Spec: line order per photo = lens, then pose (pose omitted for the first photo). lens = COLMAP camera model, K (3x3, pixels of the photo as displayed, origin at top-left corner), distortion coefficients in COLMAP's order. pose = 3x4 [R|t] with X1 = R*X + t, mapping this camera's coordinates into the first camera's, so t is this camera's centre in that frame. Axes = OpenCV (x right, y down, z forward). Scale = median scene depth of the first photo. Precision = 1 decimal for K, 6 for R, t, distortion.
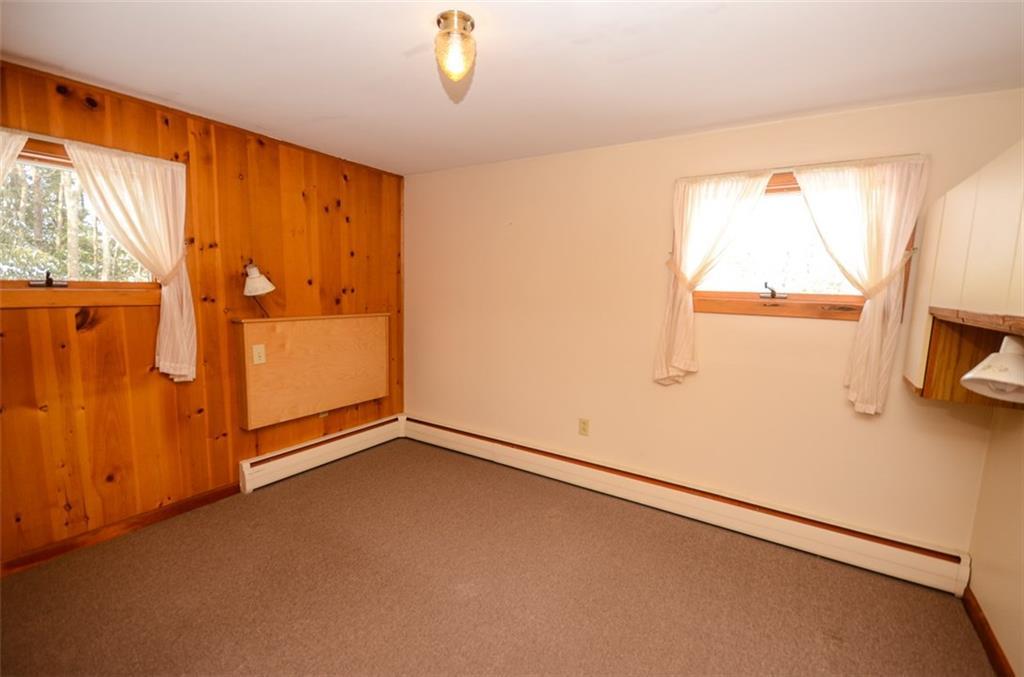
lens RADIAL K [[439.2, 0, 512.0], [0, 439.2, 338.5], [0, 0, 1]] dist [0.002510, 0.000073]
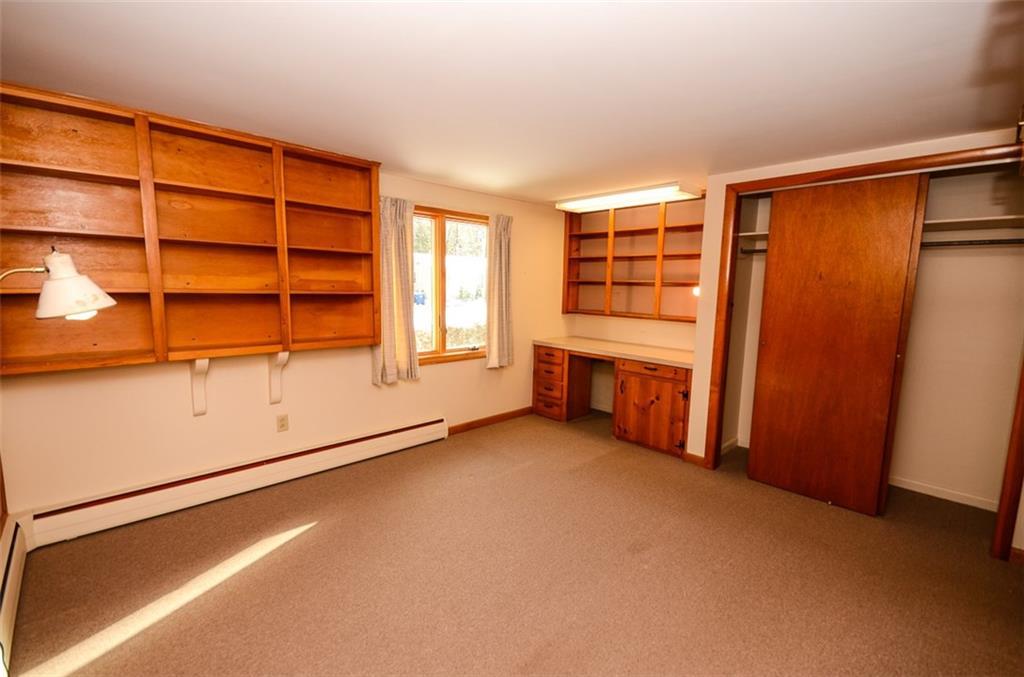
lens RADIAL K [[439.2, 0, 512.0], [0, 439.2, 338.5], [0, 0, 1]] dist [0.002510, 0.000073]
pose [[0.139906, -0.130127, 0.981577, -0.739422], [0.099139, 0.988186, 0.116873, -0.059770], [-0.985189, 0.080961, 0.151154, 0.305973]]
